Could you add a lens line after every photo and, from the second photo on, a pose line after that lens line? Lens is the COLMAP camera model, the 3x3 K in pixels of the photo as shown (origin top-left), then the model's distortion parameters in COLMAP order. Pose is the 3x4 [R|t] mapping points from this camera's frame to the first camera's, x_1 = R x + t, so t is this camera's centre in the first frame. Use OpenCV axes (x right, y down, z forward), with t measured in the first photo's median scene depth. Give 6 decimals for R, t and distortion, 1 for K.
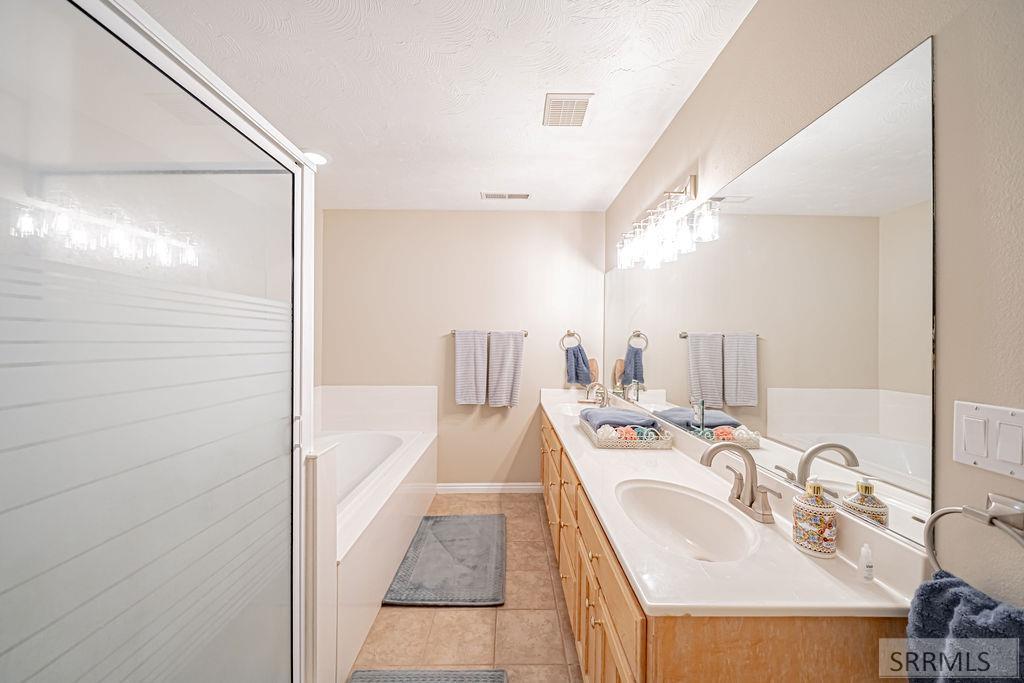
lens RADIAL K [[348.7, 0, 512.0], [0, 348.7, 341.5], [0, 0, 1]] dist [-0.000989, -0.000182]
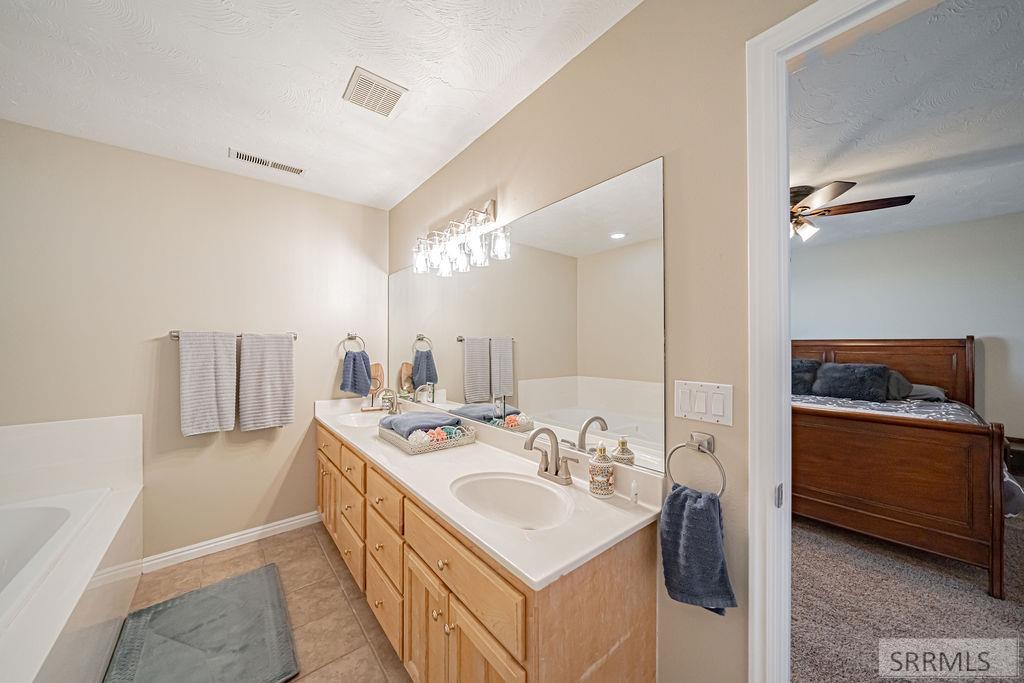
lens RADIAL K [[347.6, 0, 511.9], [0, 347.6, 344.3], [0, 0, 1]] dist [-0.001793, -0.000275]
pose [[0.783466, -0.007882, 0.621385, -0.120543], [0.007662, 0.999966, 0.003024, -0.004518], [-0.621387, 0.002392, 0.783500, 0.057062]]
